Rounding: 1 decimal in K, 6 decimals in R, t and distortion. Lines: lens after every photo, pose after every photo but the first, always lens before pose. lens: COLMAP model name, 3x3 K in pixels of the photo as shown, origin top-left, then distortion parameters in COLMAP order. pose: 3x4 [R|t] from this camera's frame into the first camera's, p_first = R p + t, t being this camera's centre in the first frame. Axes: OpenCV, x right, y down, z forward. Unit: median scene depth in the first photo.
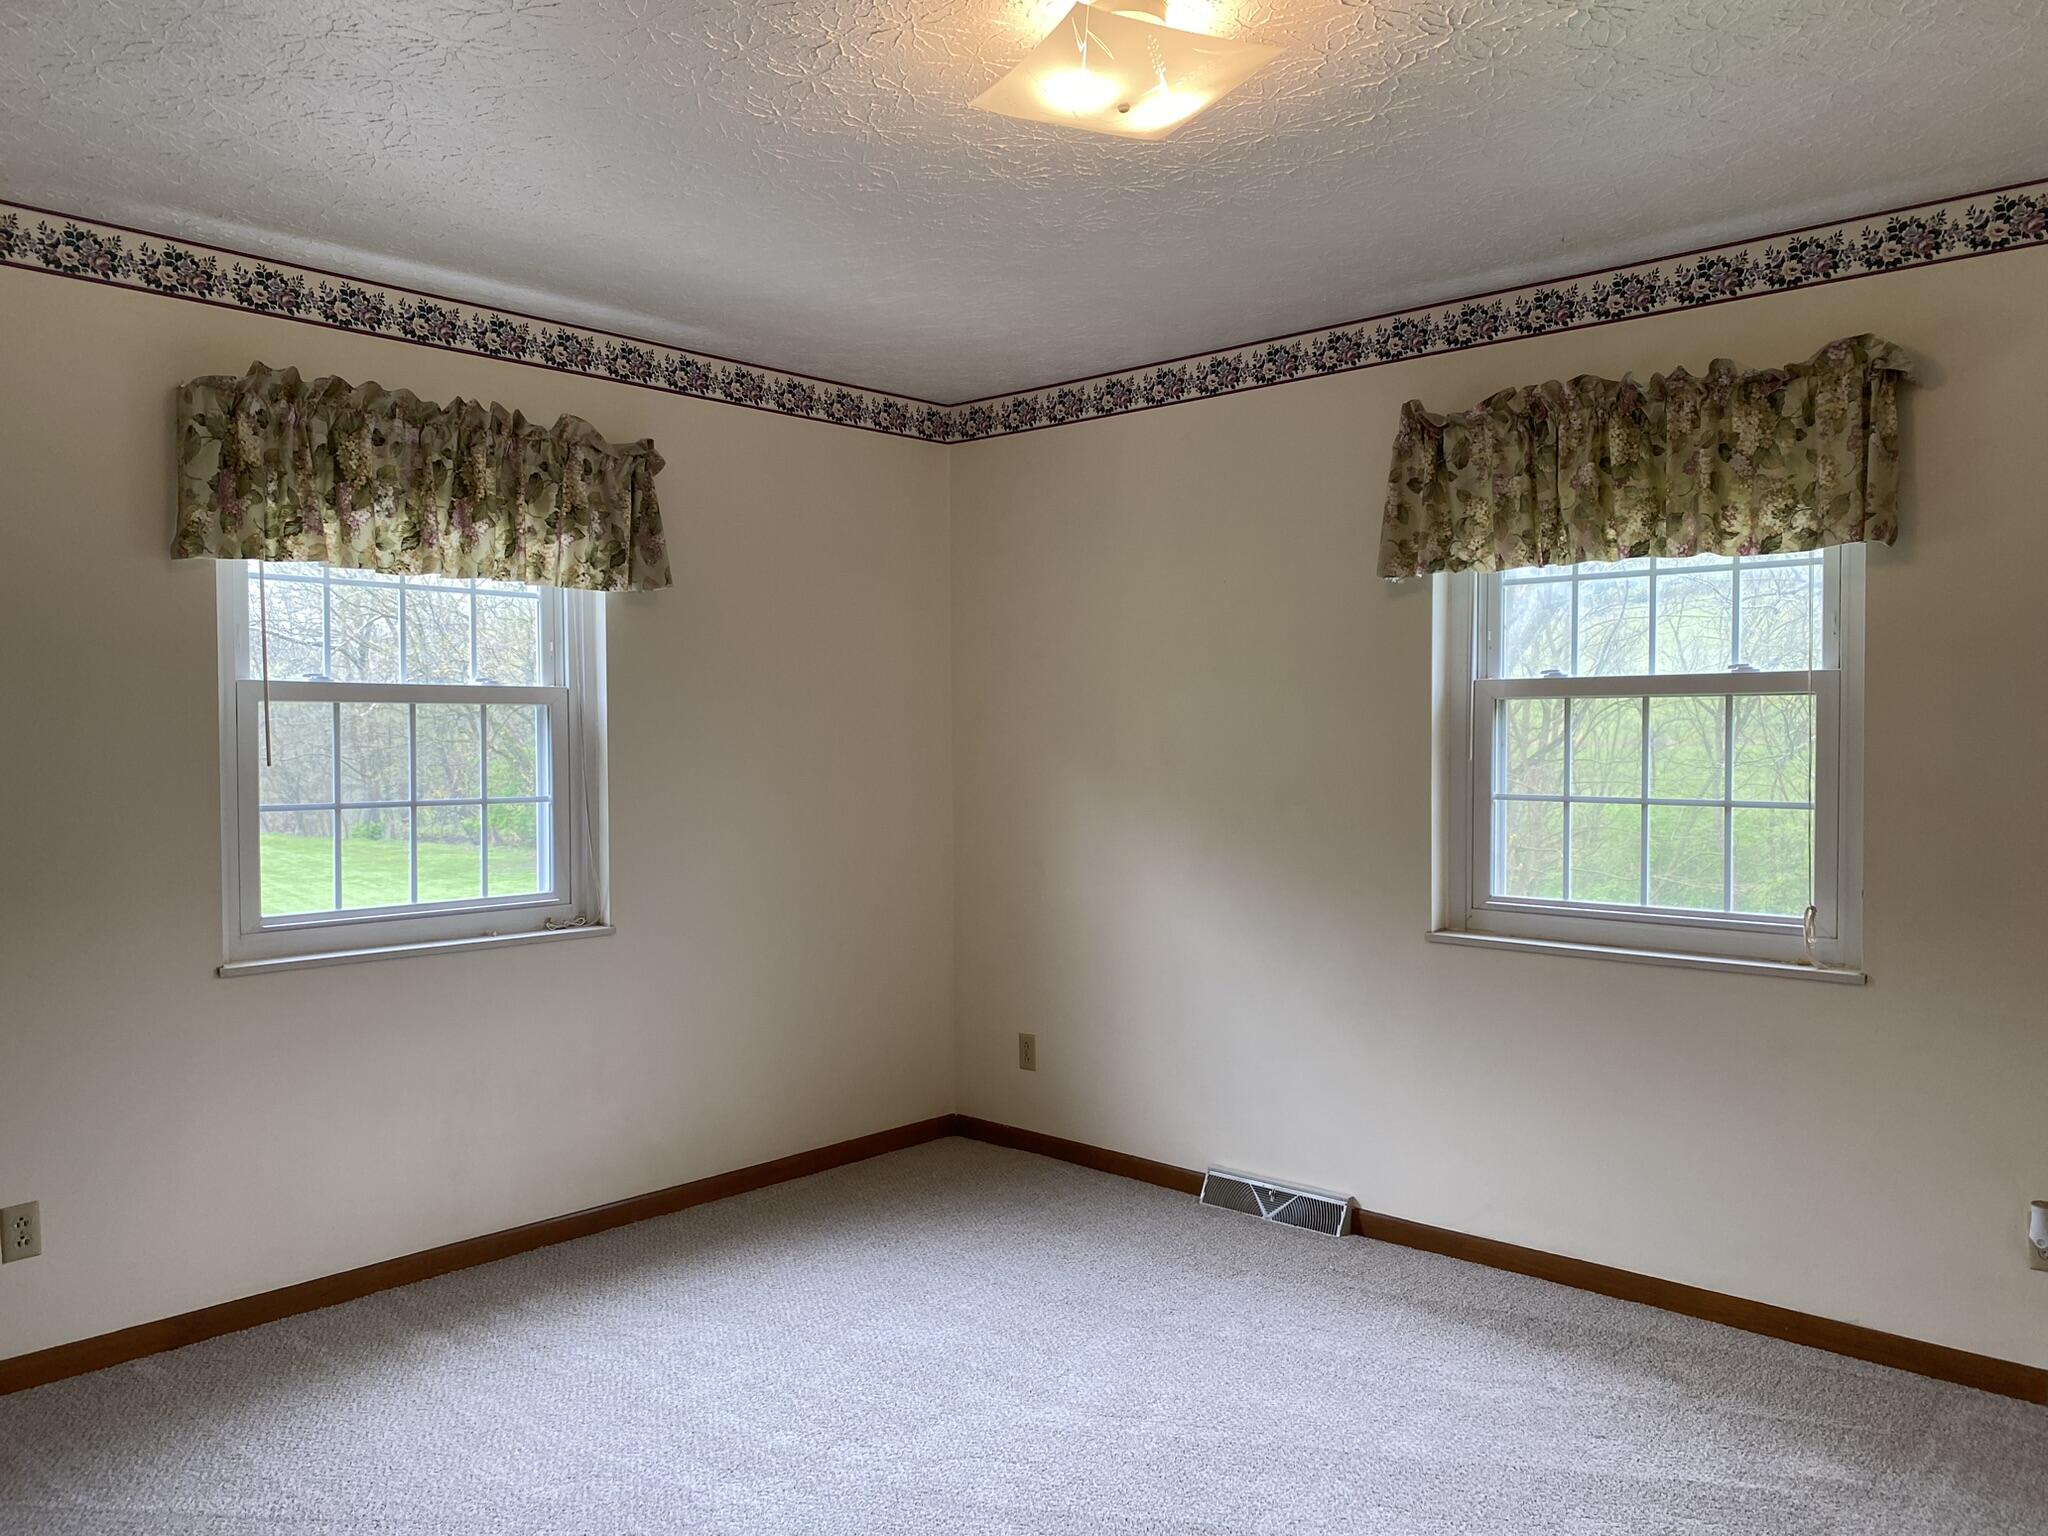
lens RADIAL K [[1529.6, 0, 1024.0], [0, 1529.6, 768.0], [0, 0, 1]] dist [-0.034195, -0.001312]
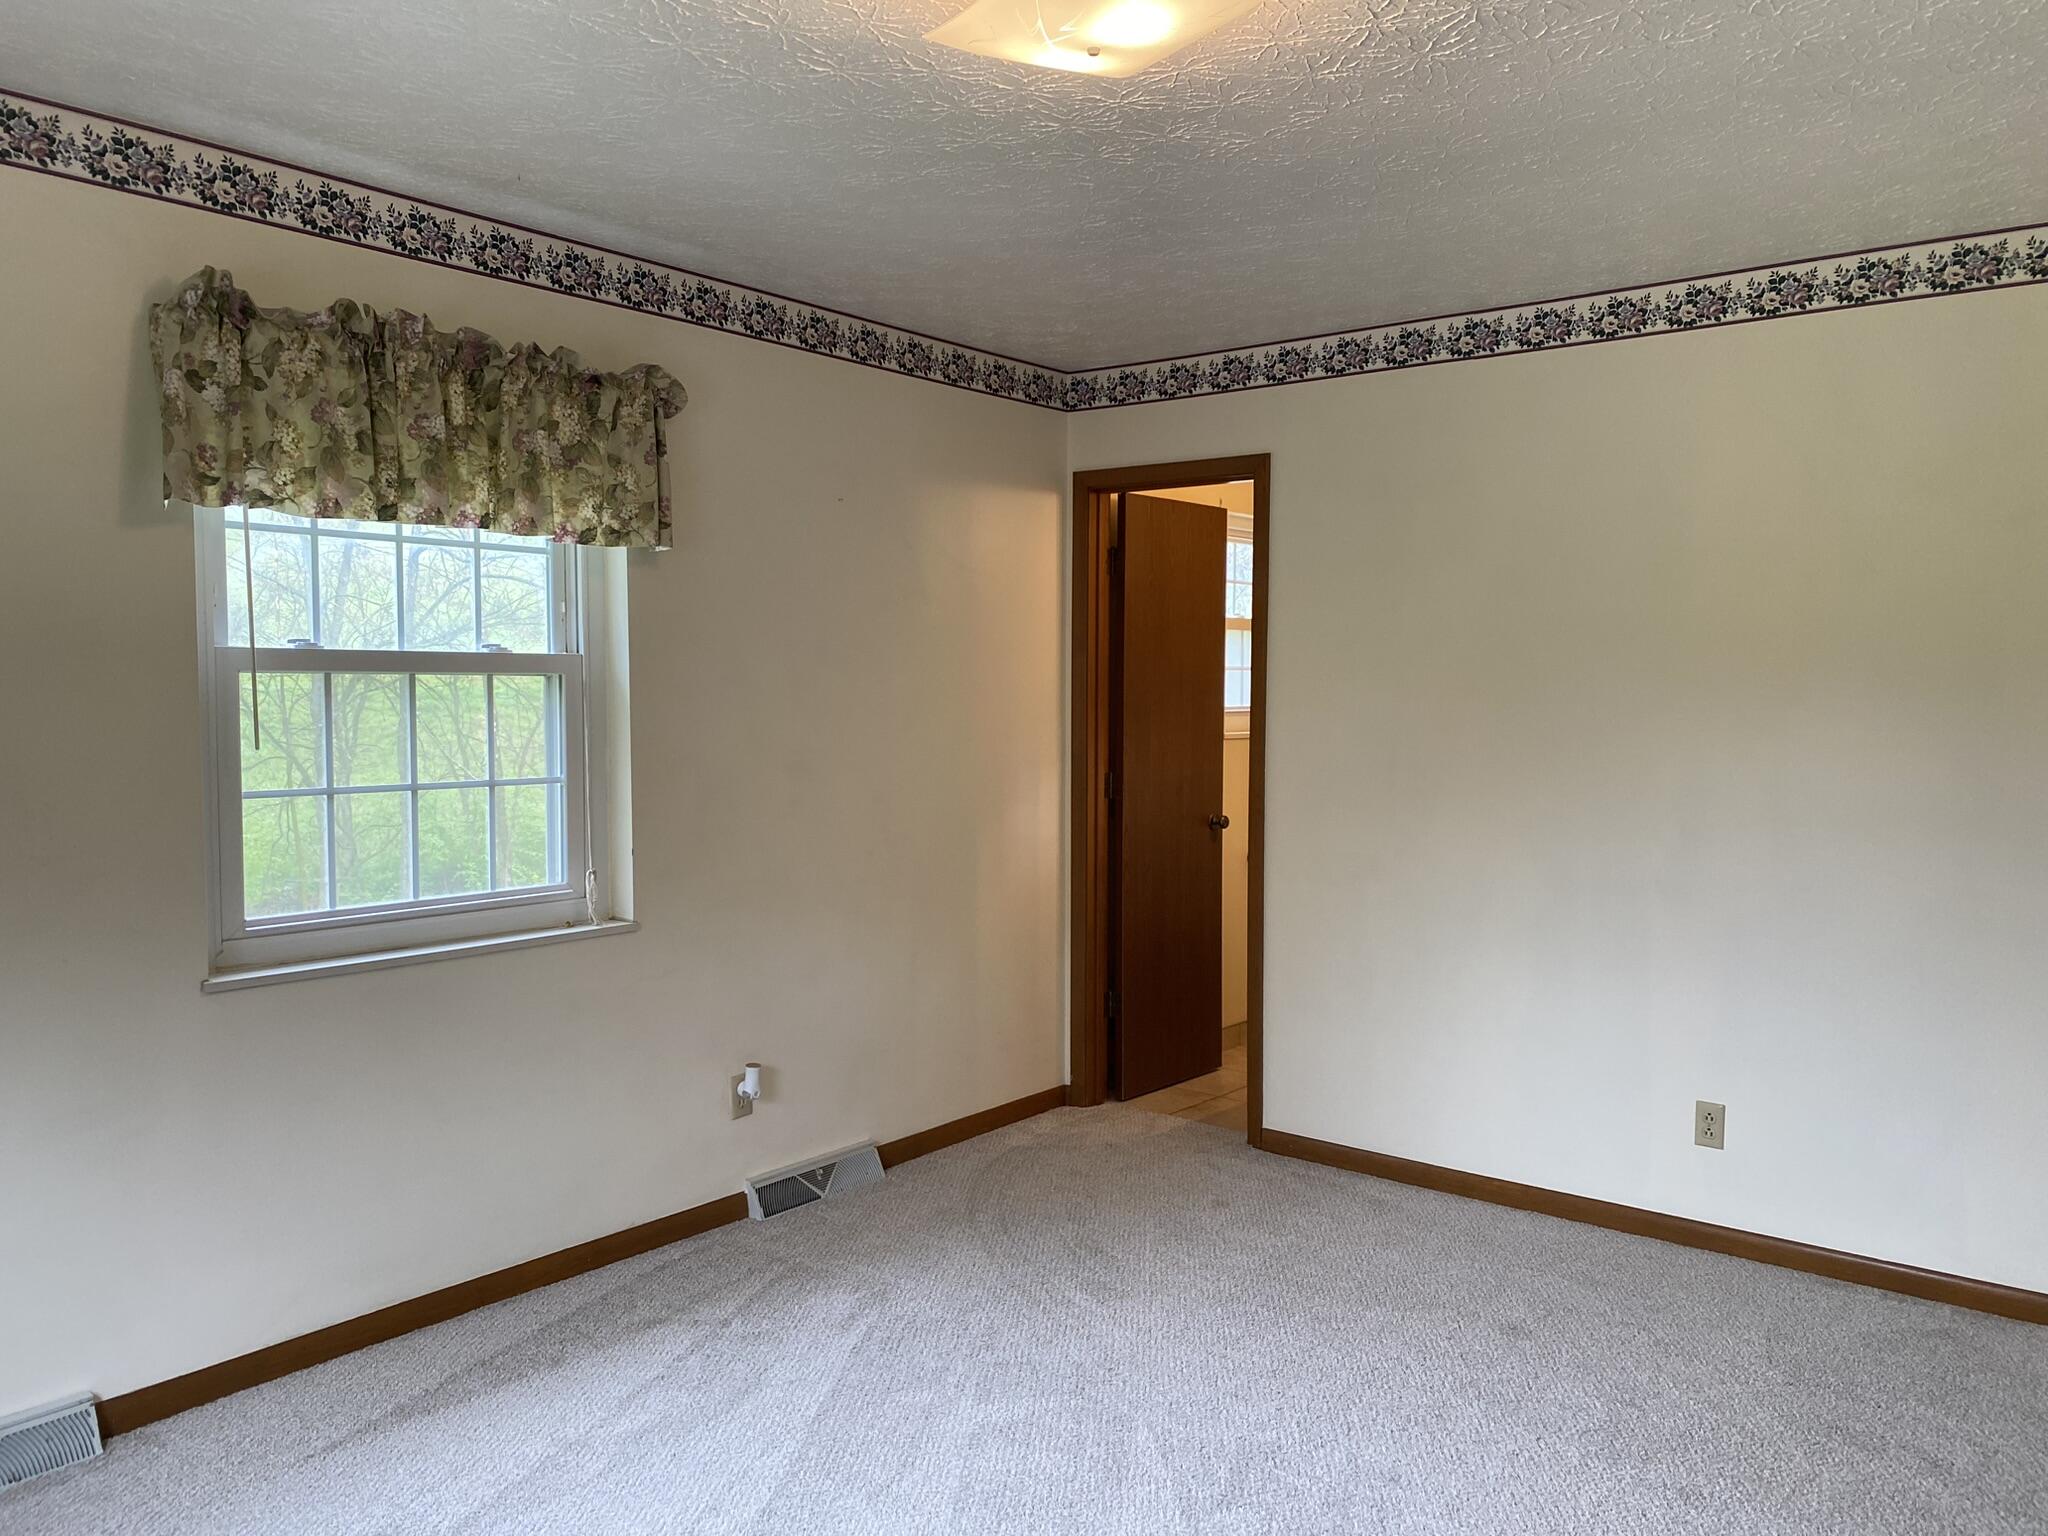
lens RADIAL K [[1529.6, 0, 1024.0], [0, 1529.6, 768.0], [0, 0, 1]] dist [-0.034195, -0.001312]
pose [[-0.089764, -0.051998, 0.994605, -0.558631], [0.016180, 0.998428, 0.053658, -0.034171], [-0.995832, 0.020909, -0.088782, 0.728601]]
